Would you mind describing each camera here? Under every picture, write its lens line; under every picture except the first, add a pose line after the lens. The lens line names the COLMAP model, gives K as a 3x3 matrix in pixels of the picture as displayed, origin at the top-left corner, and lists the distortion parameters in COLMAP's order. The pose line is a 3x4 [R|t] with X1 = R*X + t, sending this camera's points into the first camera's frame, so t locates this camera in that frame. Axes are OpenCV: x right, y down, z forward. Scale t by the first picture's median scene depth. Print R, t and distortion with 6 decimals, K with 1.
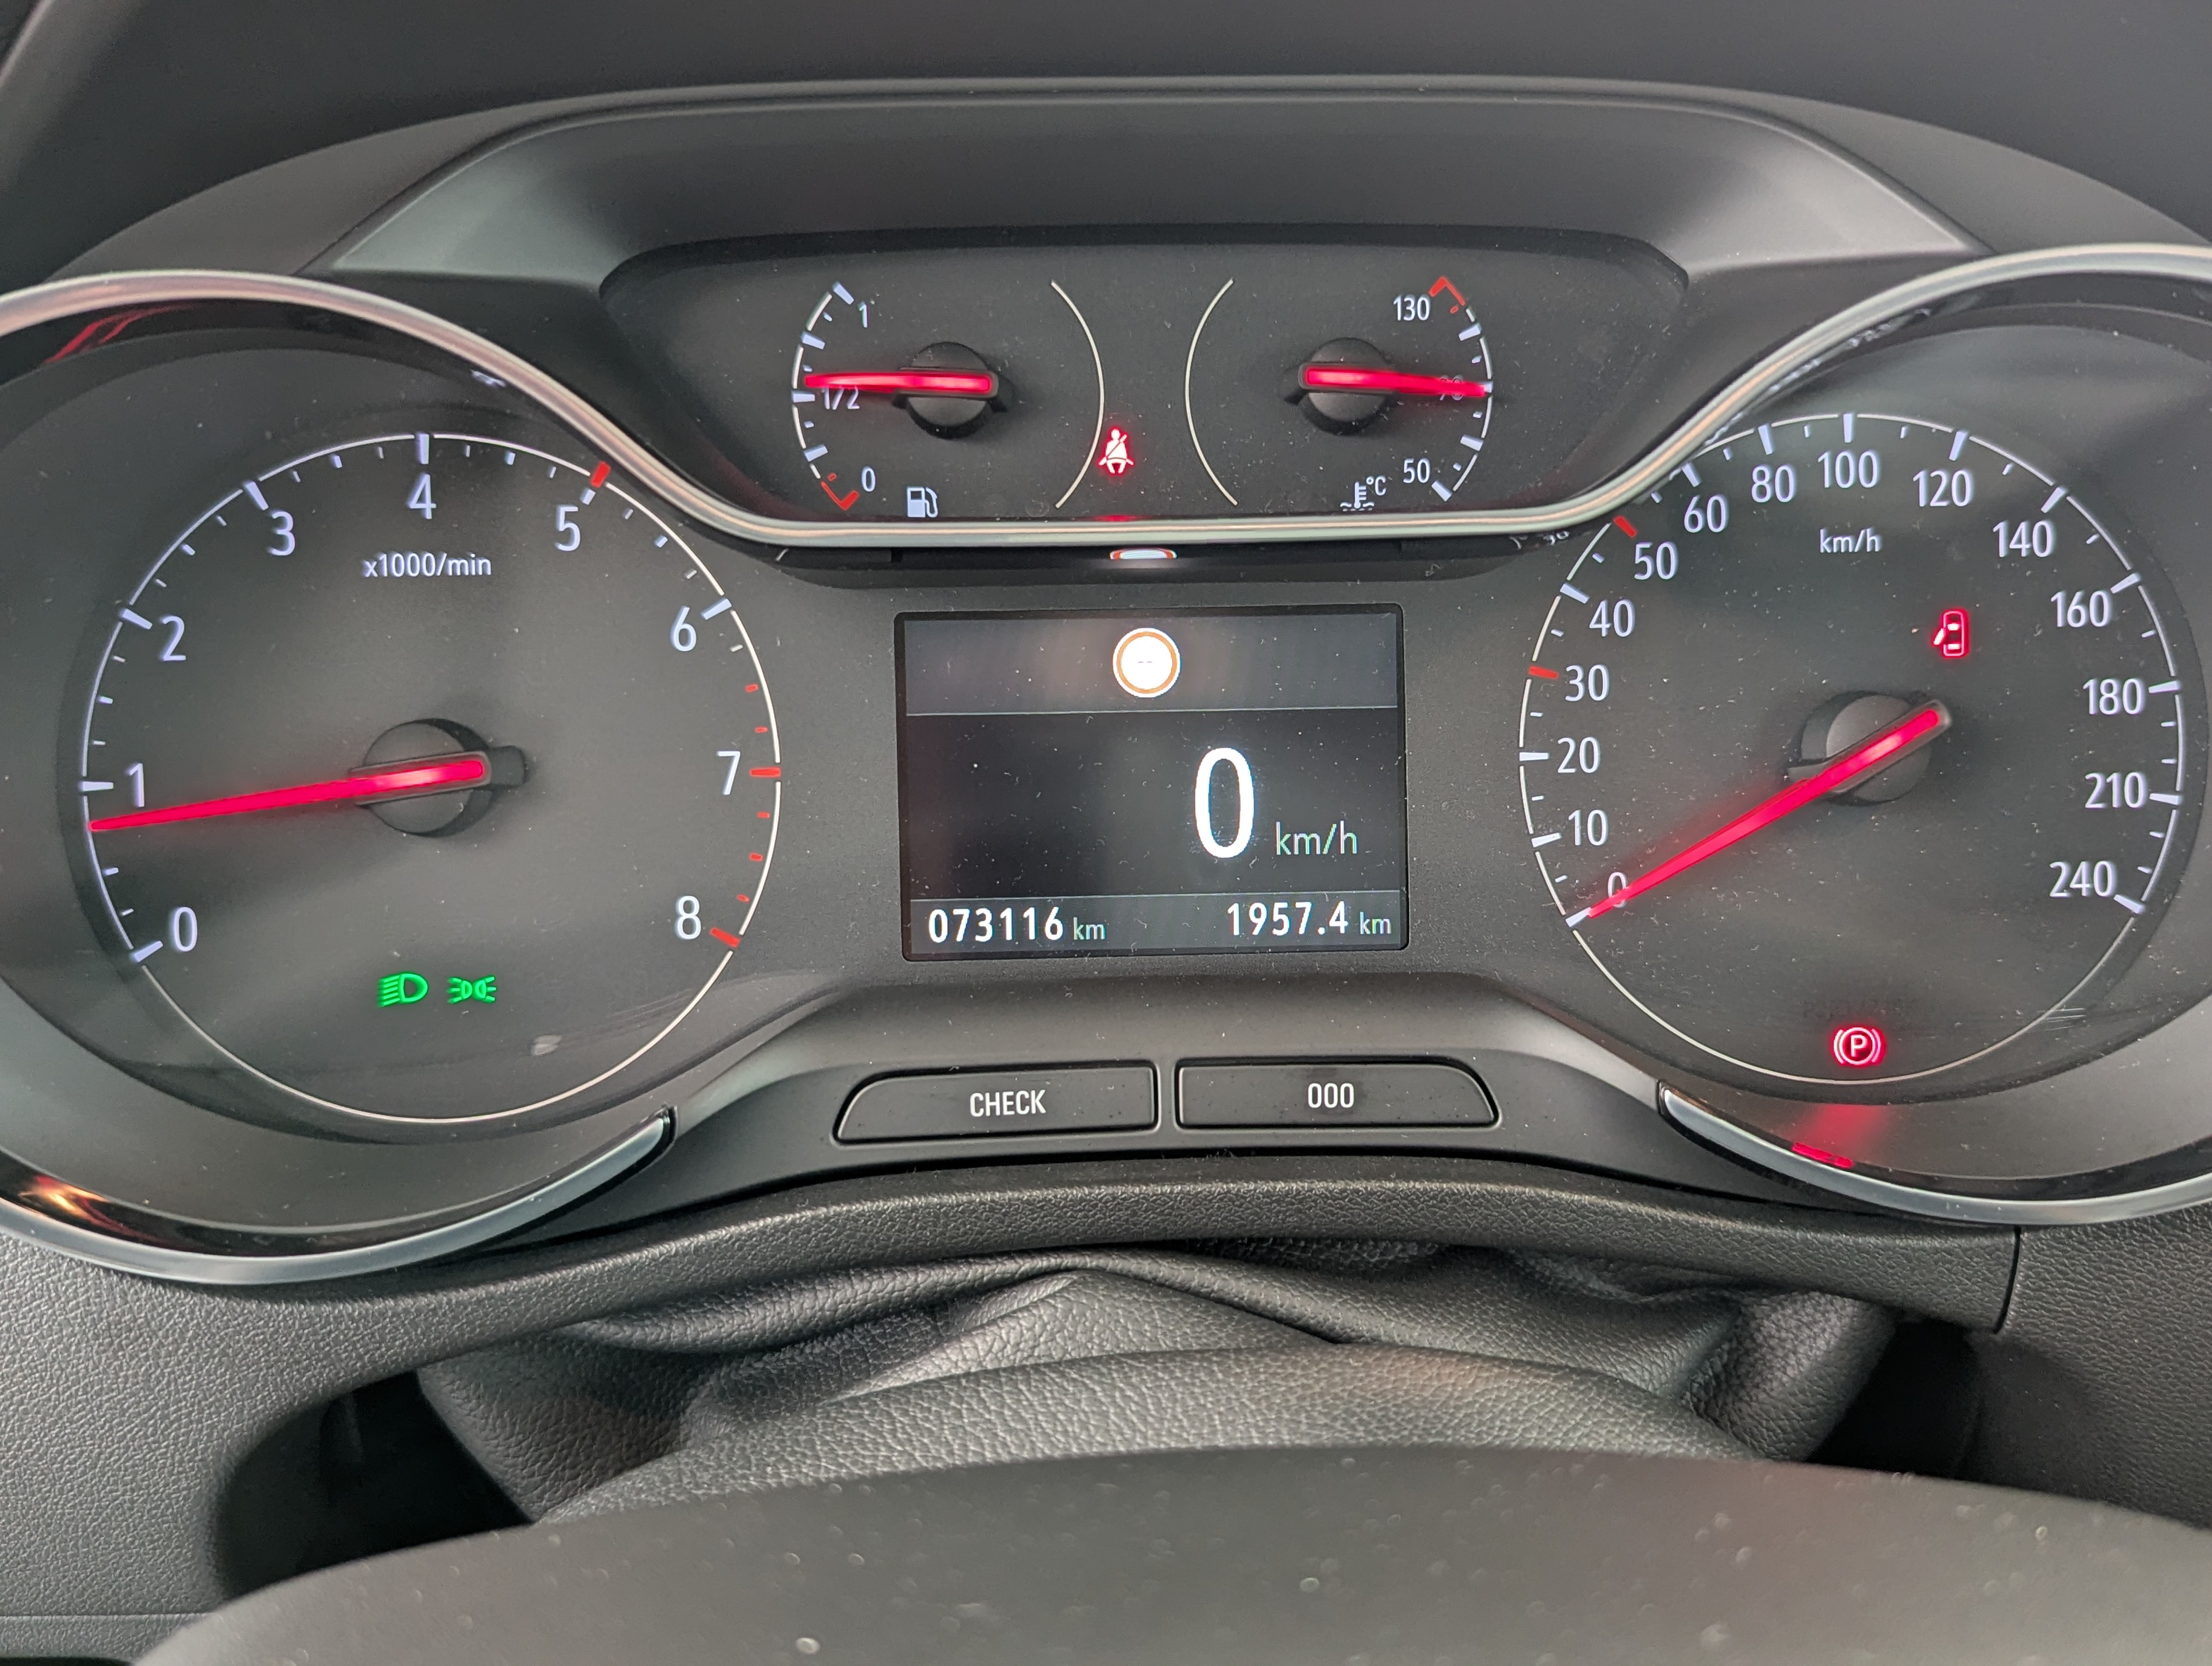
lens RADIAL K [[1989.1, 0, 1104.9], [0, 1989.1, 821.5], [0, 0, 1]] dist [0.027835, -0.022138]
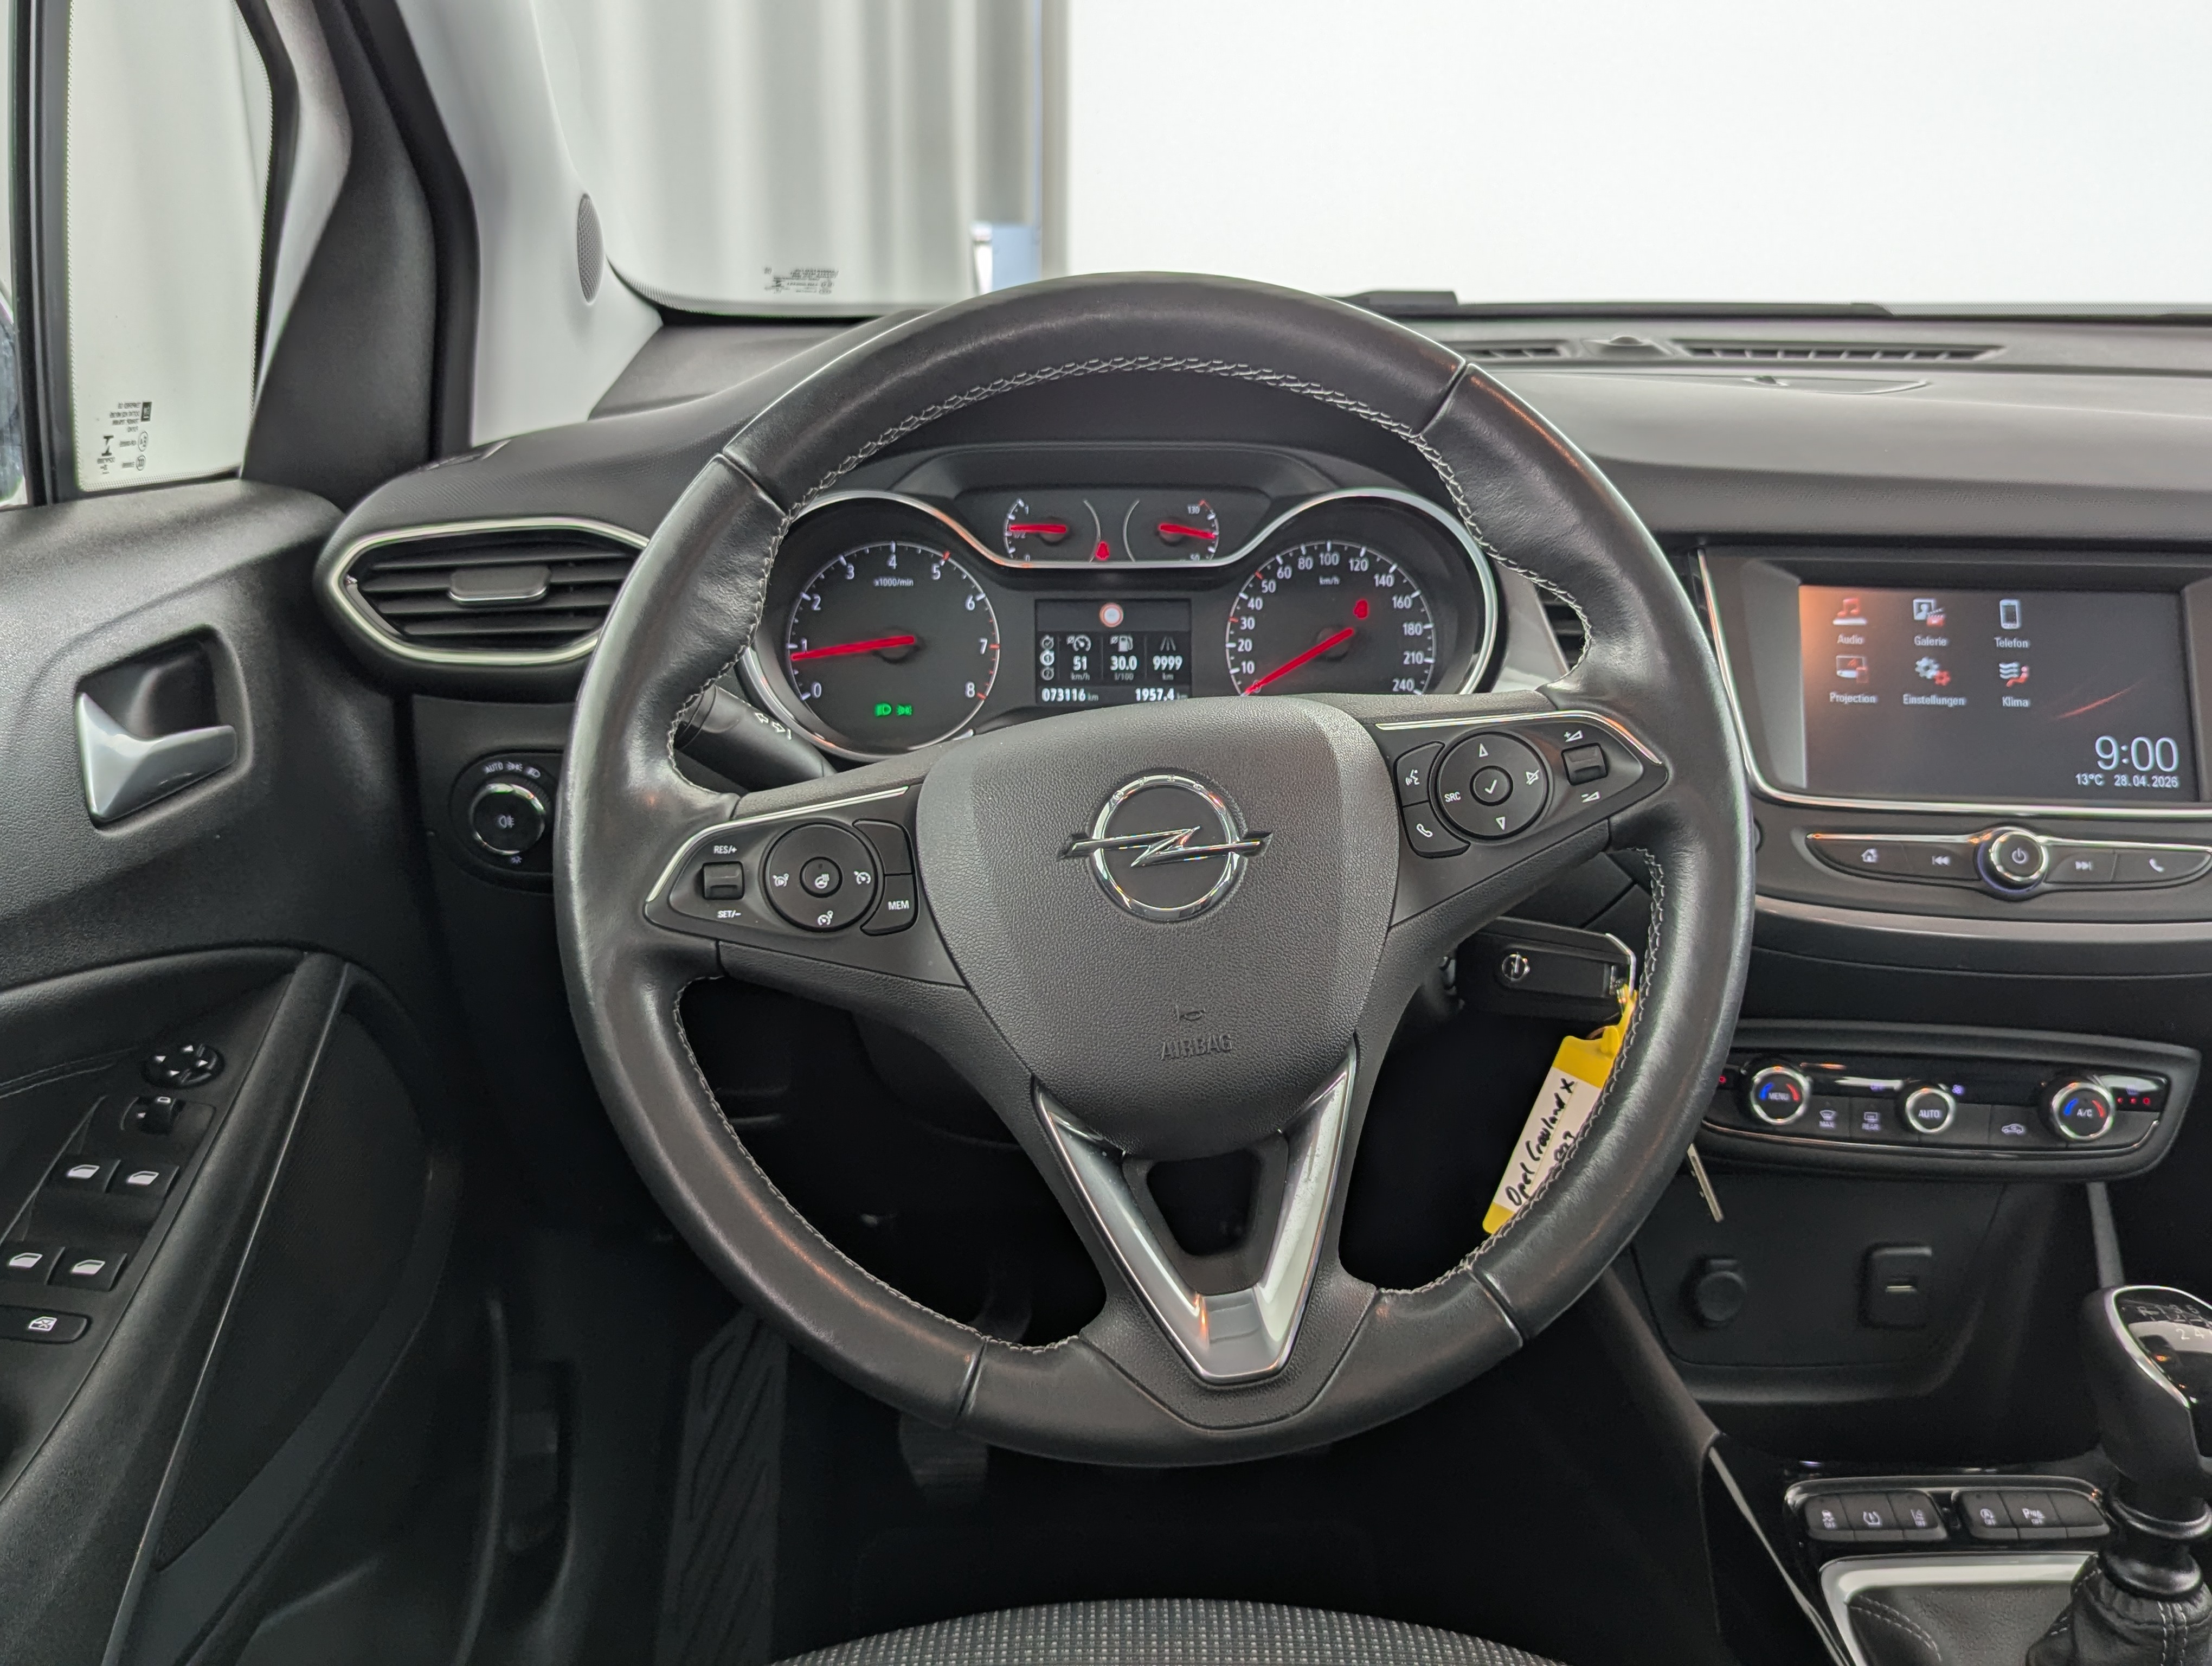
lens RADIAL K [[1989.1, 0, 1099.2], [0, 1989.1, 839.2], [0, 0, 1]] dist [0.027835, -0.022138]
pose [[0.999965, 0.008092, 0.001888, -0.001686], [-0.007852, 0.994578, -0.103700, 0.615186], [-0.002717, 0.103682, 0.994607, -2.168009]]
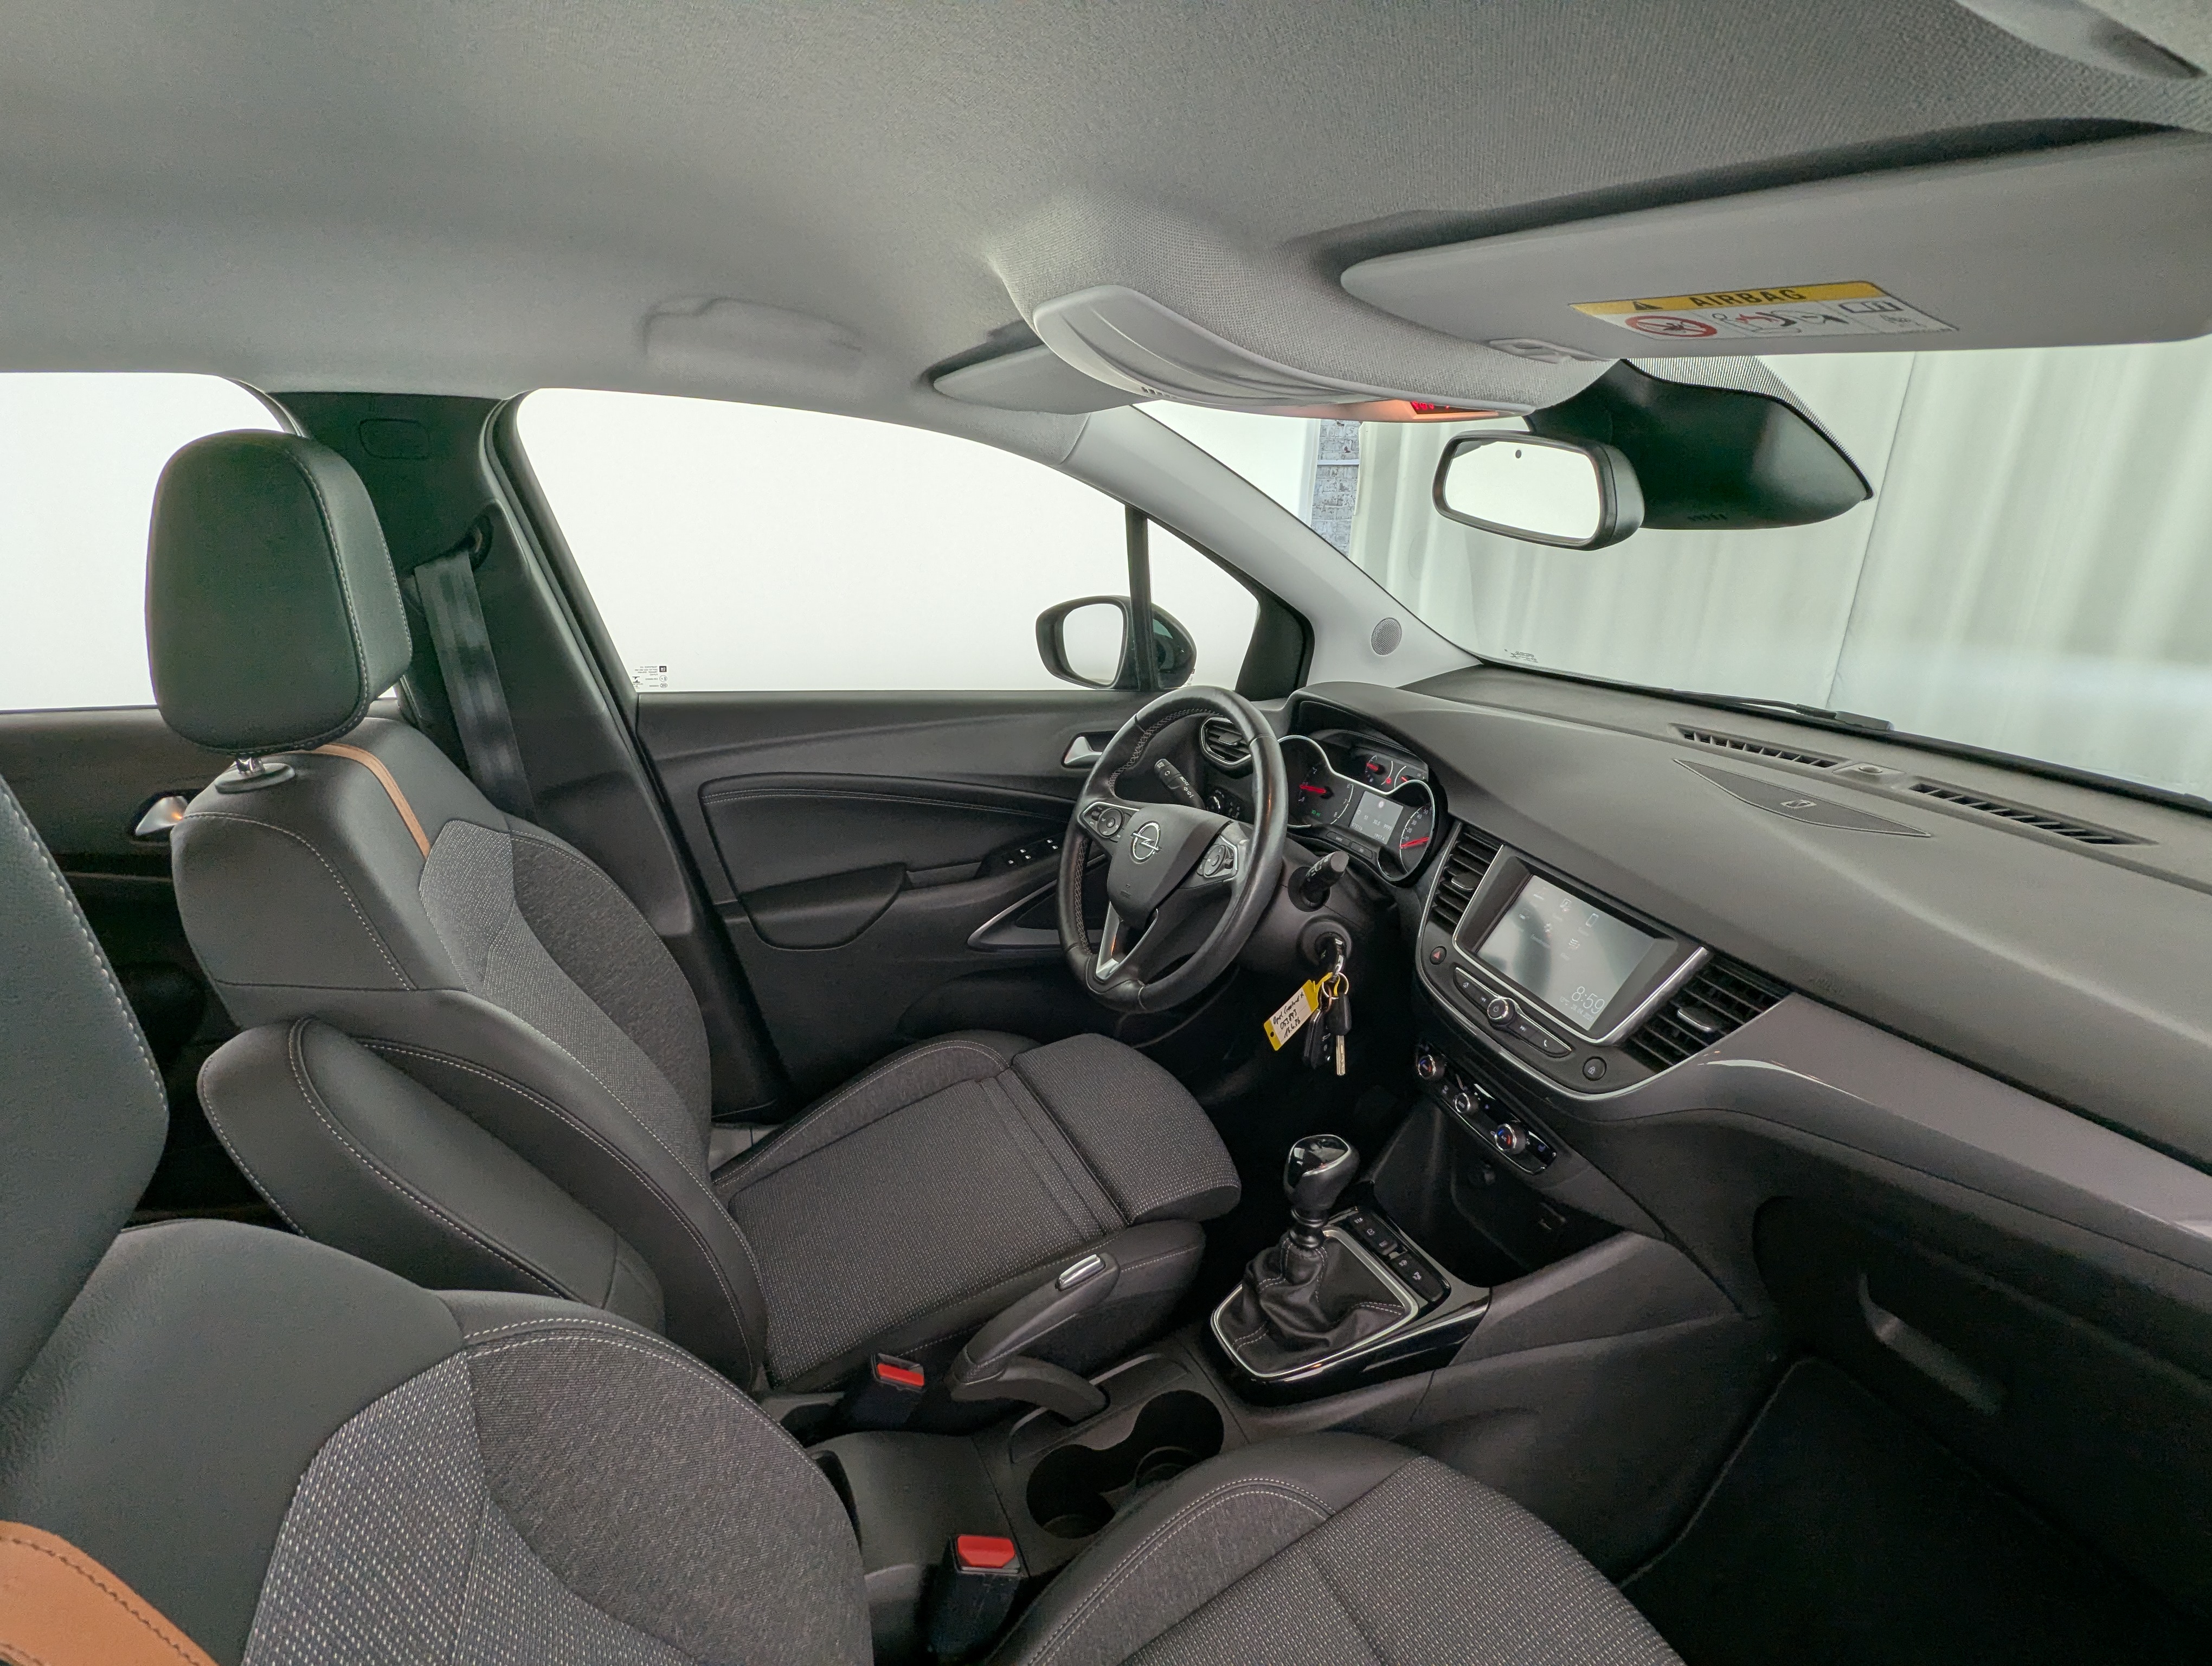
lens RADIAL K [[1053.8, 0, 1107.1], [0, 1053.8, 843.6], [0, 0, 1]] dist [-0.019015, -0.000064]
pose [[0.397707, 0.327261, -0.857164, 3.494596], [-0.396940, 0.903643, 0.160834, -0.183742], [0.827205, 0.276278, 0.489288, -2.165415]]
